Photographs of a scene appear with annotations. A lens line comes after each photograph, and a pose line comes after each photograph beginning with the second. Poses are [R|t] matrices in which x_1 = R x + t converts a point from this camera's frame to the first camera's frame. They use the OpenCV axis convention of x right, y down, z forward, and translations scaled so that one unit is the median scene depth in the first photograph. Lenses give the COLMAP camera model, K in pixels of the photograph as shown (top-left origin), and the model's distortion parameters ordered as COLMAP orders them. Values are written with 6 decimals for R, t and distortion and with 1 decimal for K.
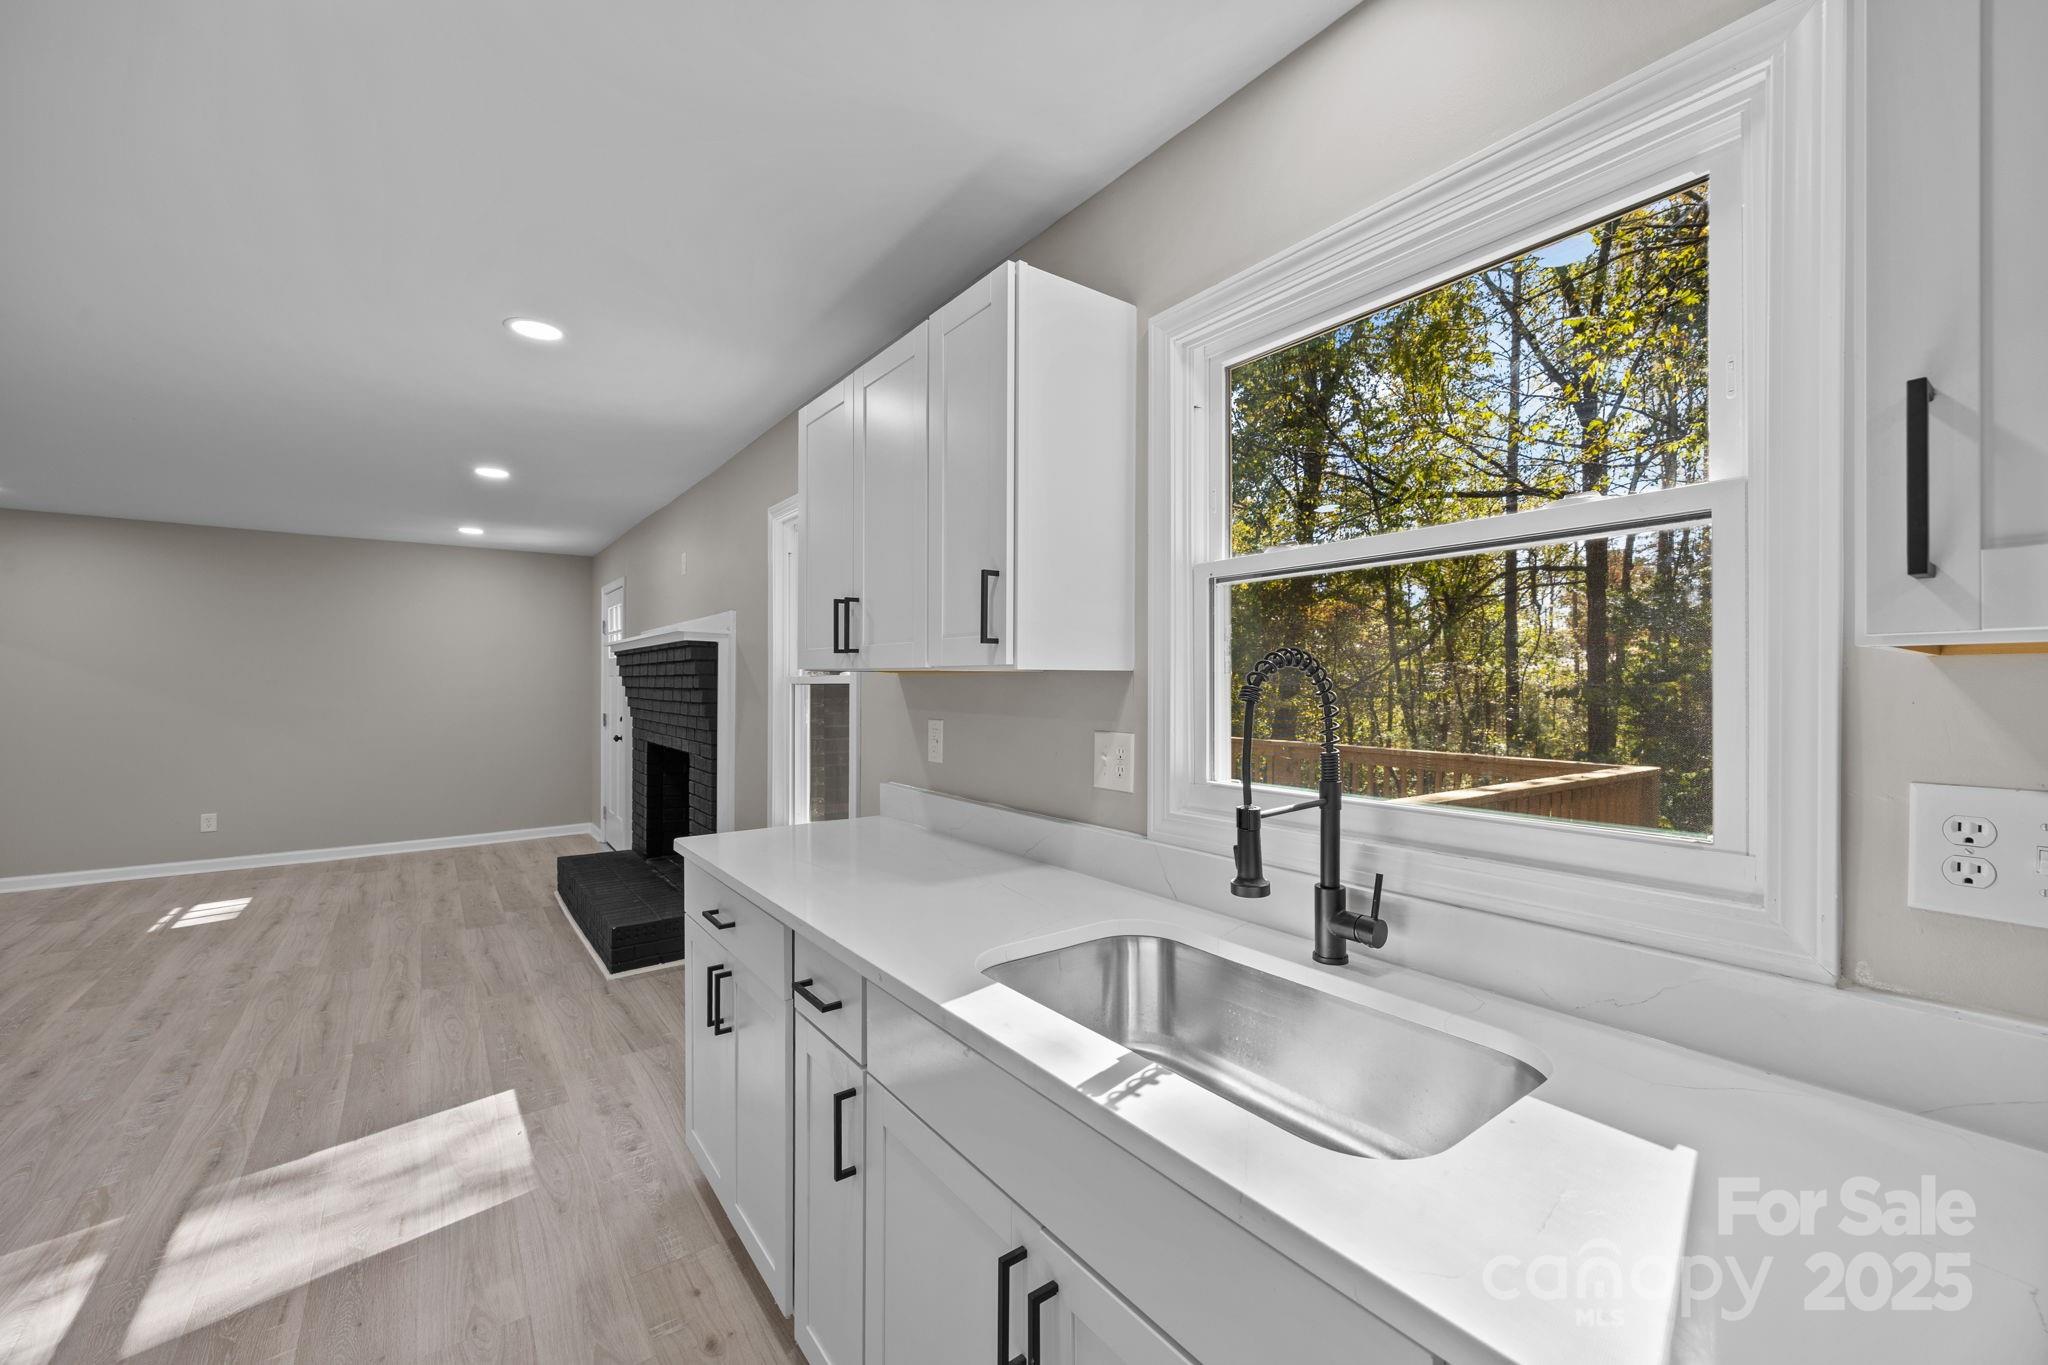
lens RADIAL K [[813.1, 0, 1030.8], [0, 813.1, 688.7], [0, 0, 1]] dist [0.001329, 0.000393]
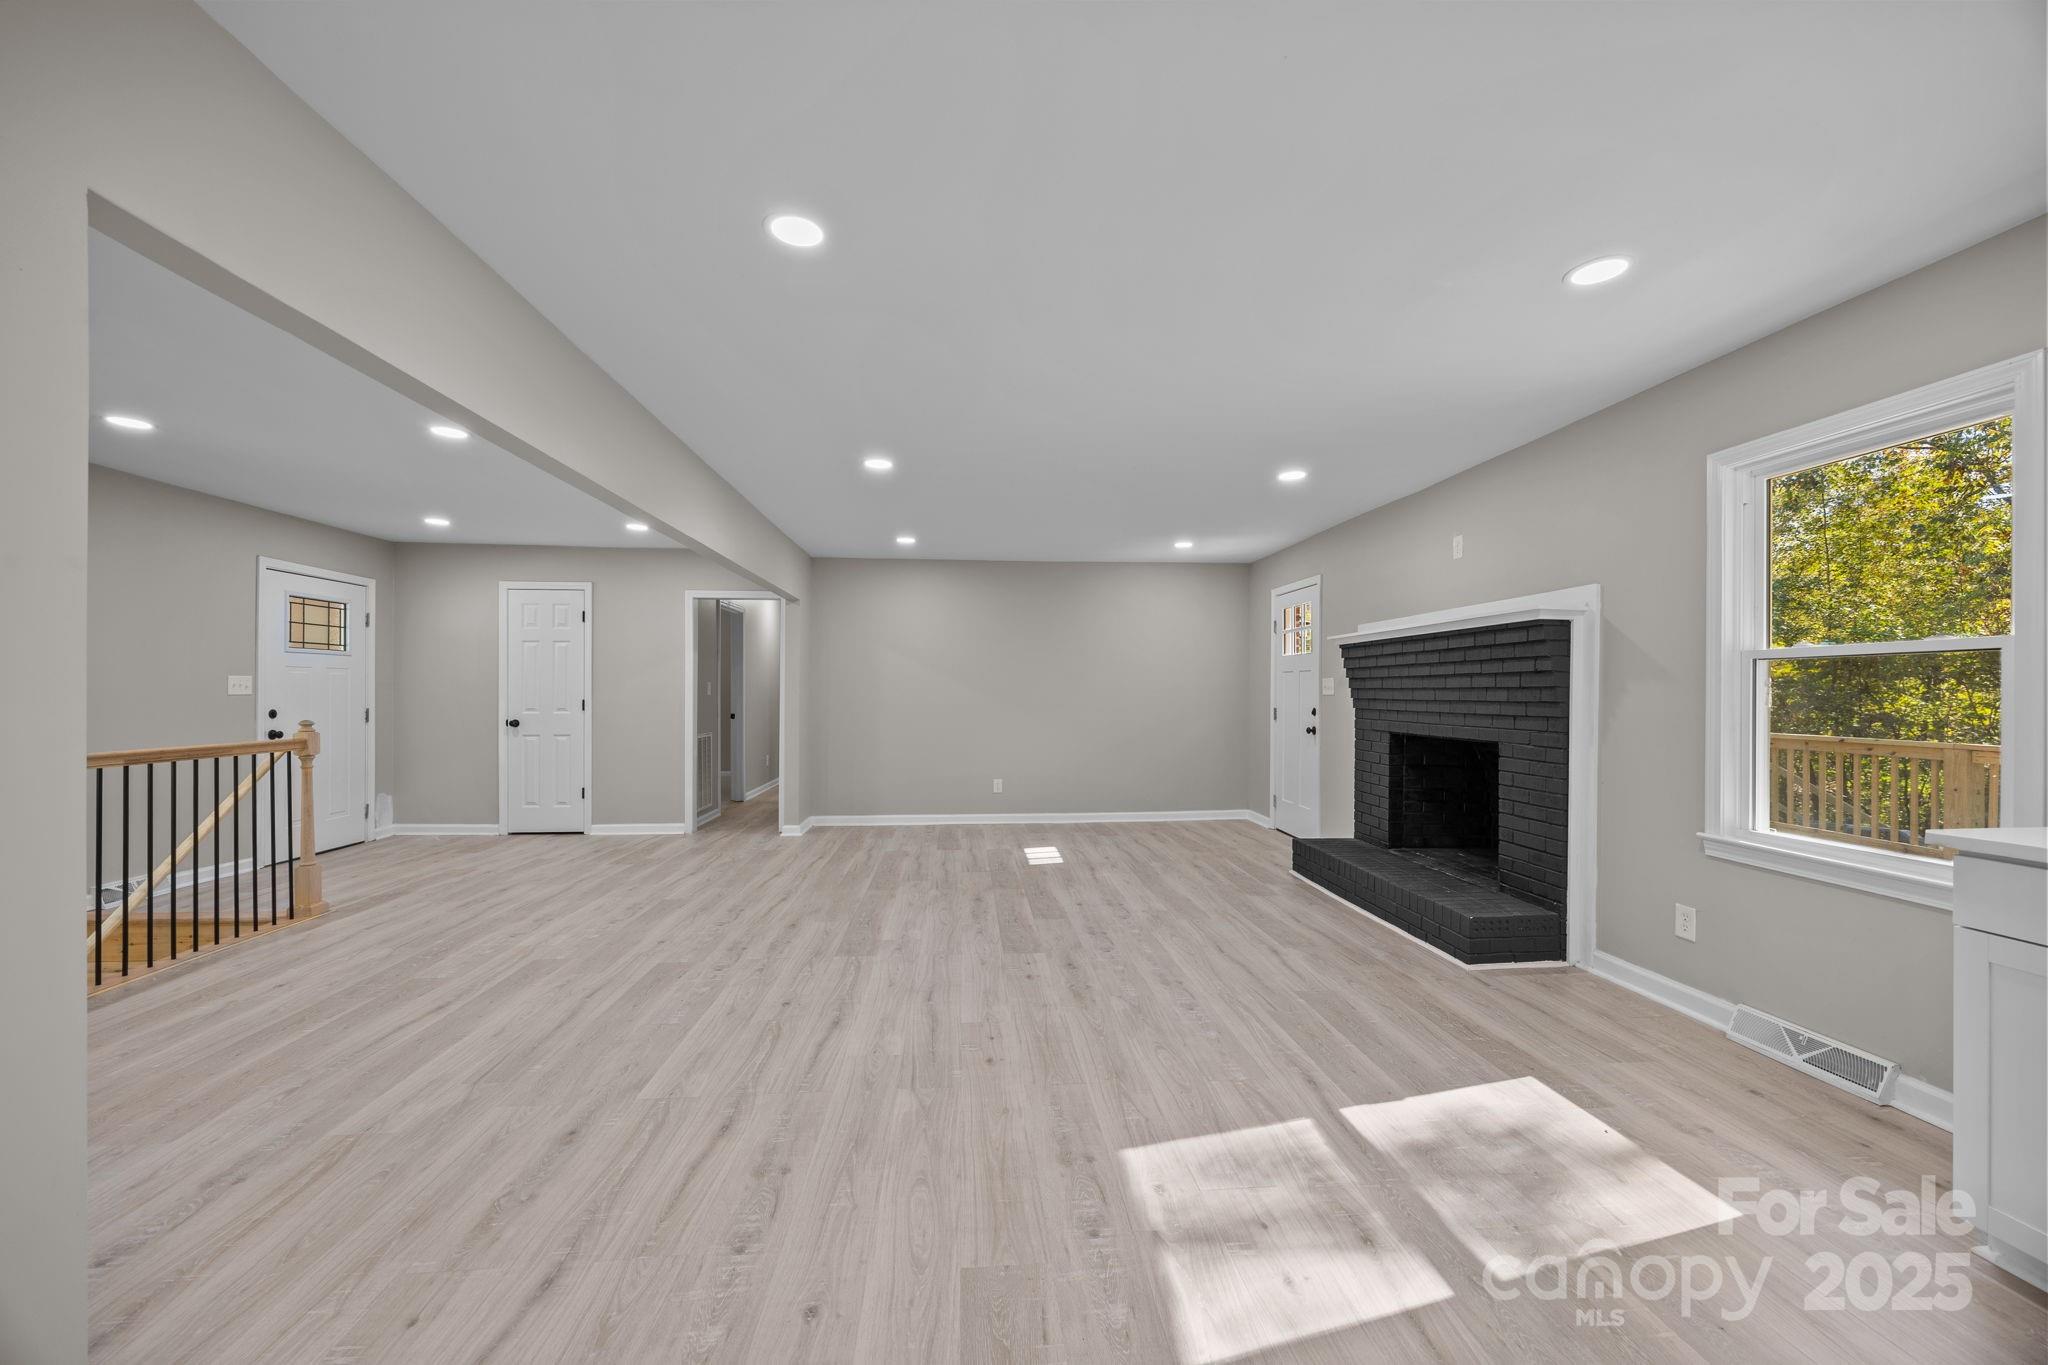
lens RADIAL K [[778.2, 0, 1022.0], [0, 778.2, 693.2], [0, 0, 1]] dist [-0.005798, 0.000709]
pose [[0.845821, -0.000286, -0.533467, -0.491704], [-0.004201, 0.999965, -0.007197, 0.037728], [0.533450, 0.008329, 0.845790, -0.073212]]
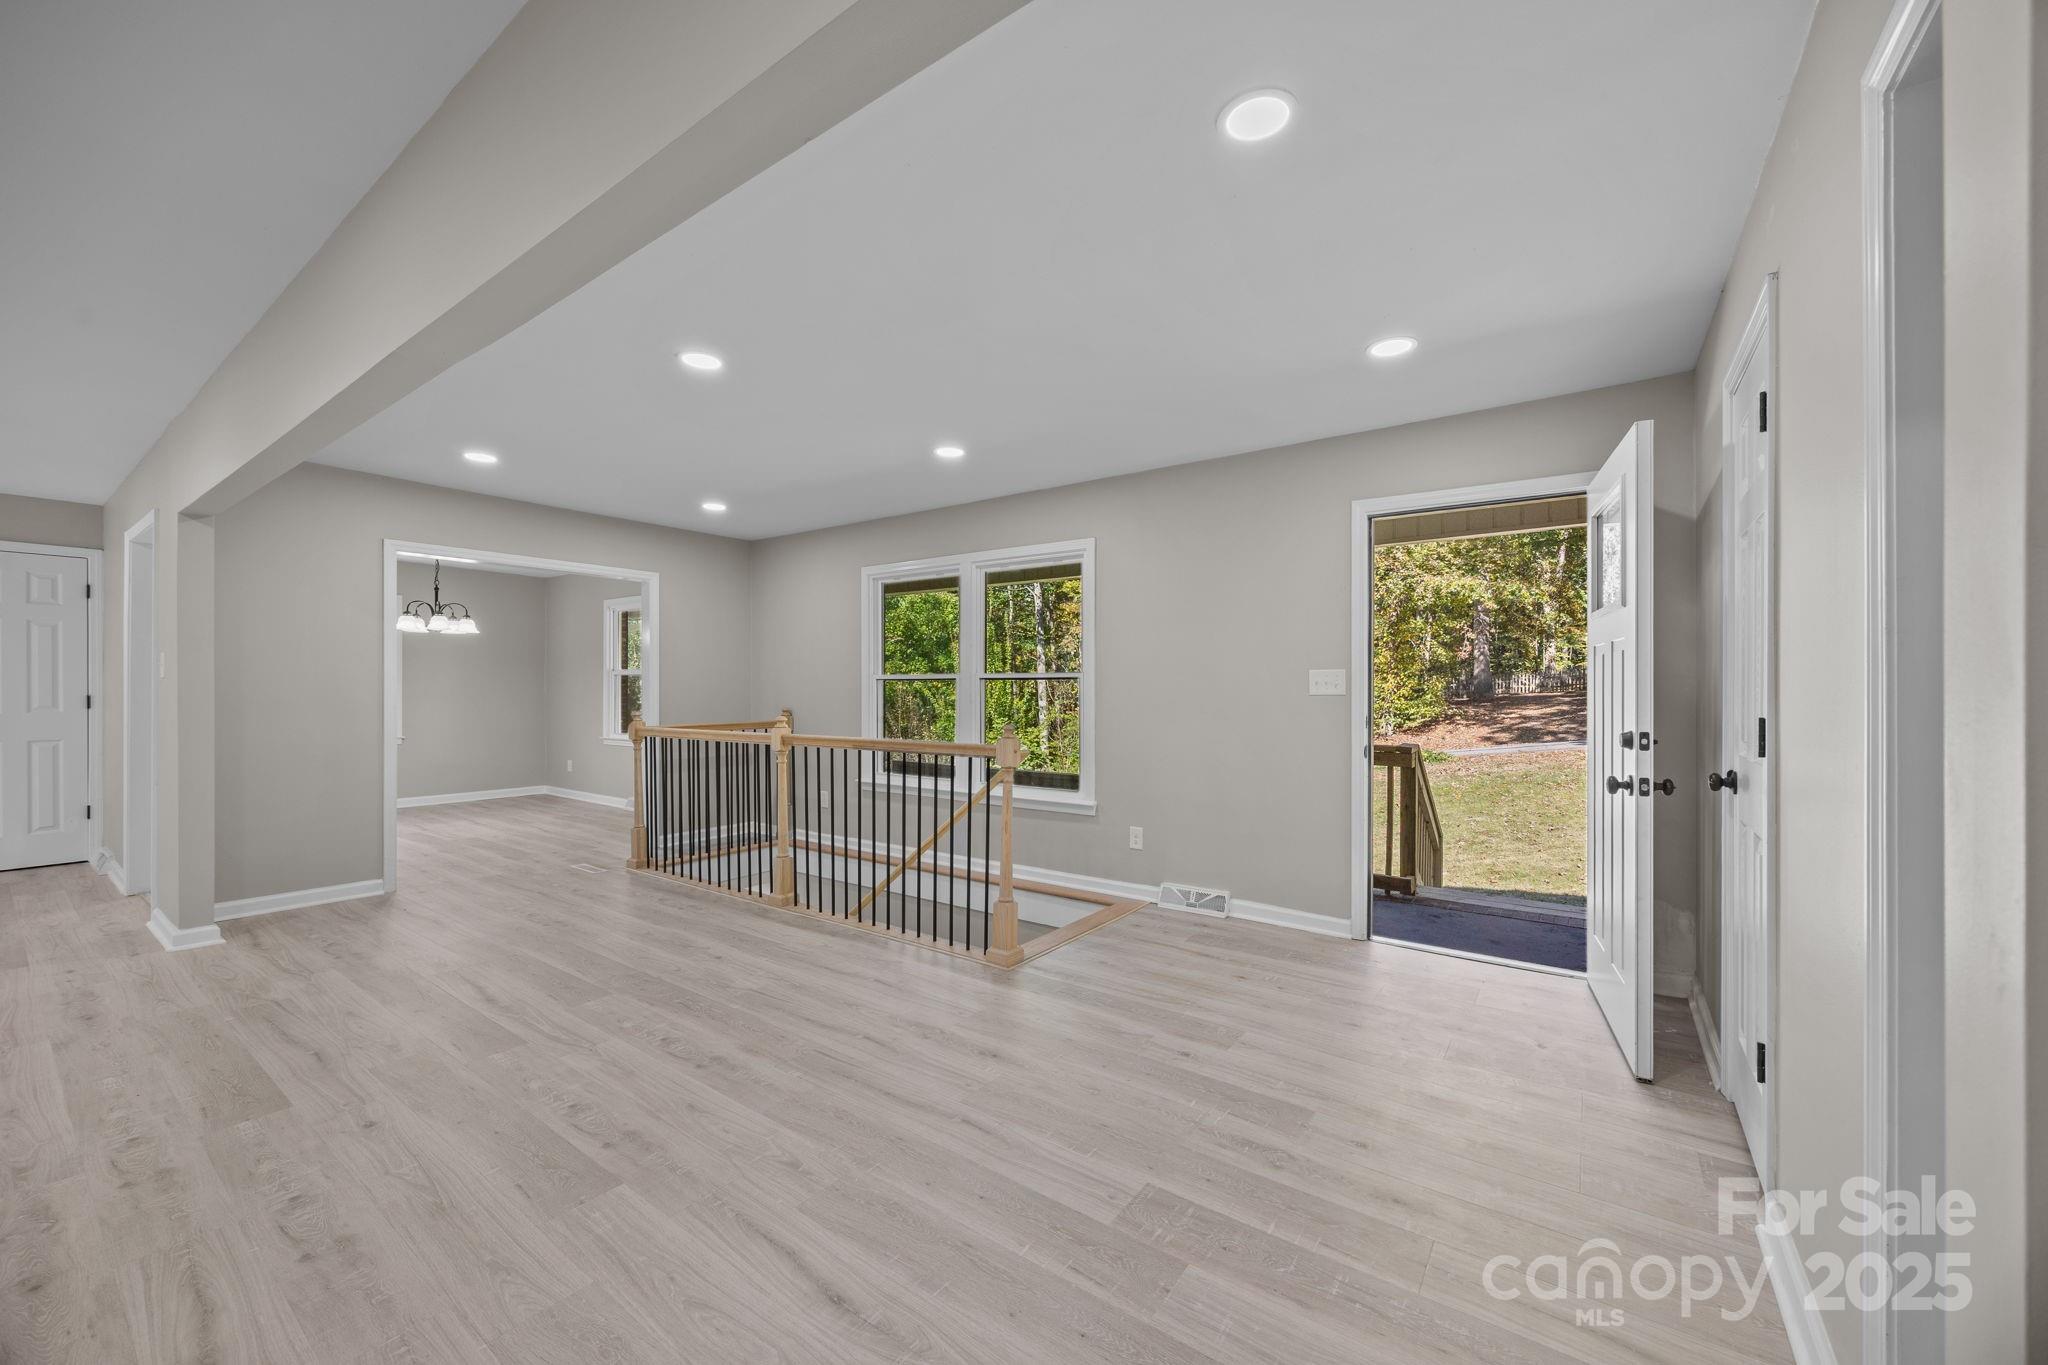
lens RADIAL K [[778.2, 0, 1031.4], [0, 778.2, 688.6], [0, 0, 1]] dist [-0.005798, 0.000709]
pose [[-0.952875, -0.006500, -0.303292, -1.773440], [-0.008019, 0.999961, 0.003764, 0.026895], [0.303256, 0.006019, -0.952890, 1.283372]]
